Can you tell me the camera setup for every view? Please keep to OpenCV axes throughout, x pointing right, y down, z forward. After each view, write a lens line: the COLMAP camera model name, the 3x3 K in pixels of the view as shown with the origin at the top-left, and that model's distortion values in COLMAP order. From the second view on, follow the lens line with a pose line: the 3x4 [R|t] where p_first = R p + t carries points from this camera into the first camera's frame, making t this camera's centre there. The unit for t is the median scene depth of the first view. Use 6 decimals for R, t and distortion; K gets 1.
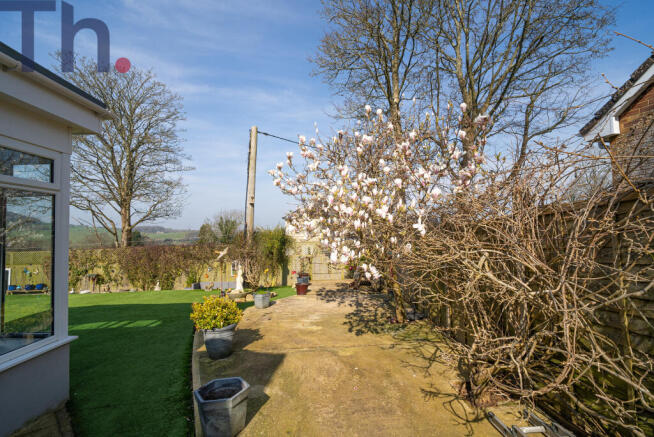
lens RADIAL K [[319.9, 0, 327.0], [0, 319.9, 218.5], [0, 0, 1]] dist [-0.000870, -0.000087]
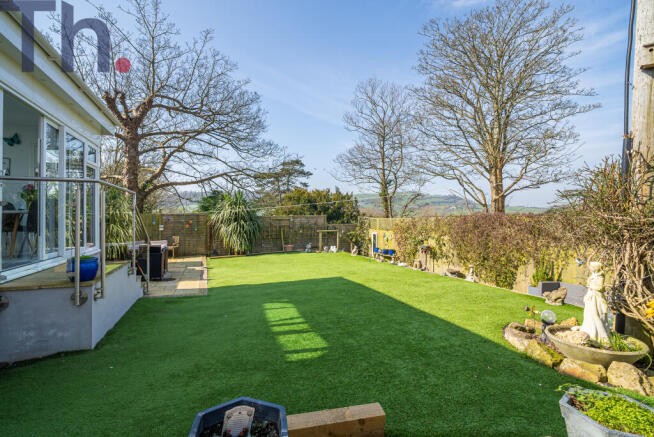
lens RADIAL K [[307.6, 0, 325.7], [0, 307.6, 213.7], [0, 0, 1]] dist [-0.003853, -0.000798]
pose [[0.365207, 0.011142, -0.930860, -0.041034], [0.033157, 0.999138, 0.024968, 0.041740], [0.930336, -0.039983, 0.364522, 0.324835]]
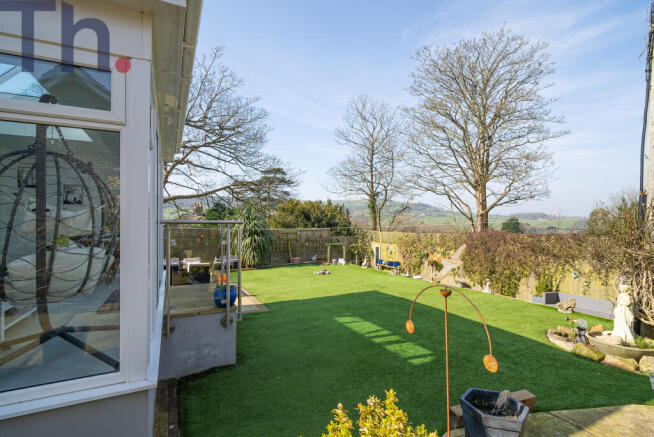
lens RADIAL K [[310.0, 0, 327.0], [0, 310.0, 218.5], [0, 0, 1]] dist [-0.000440, -0.000147]
pose [[0.458403, 0.009894, -0.888690, -0.037653], [0.026509, 0.999341, 0.024799, 0.015397], [0.888349, -0.034926, 0.457838, 0.216863]]
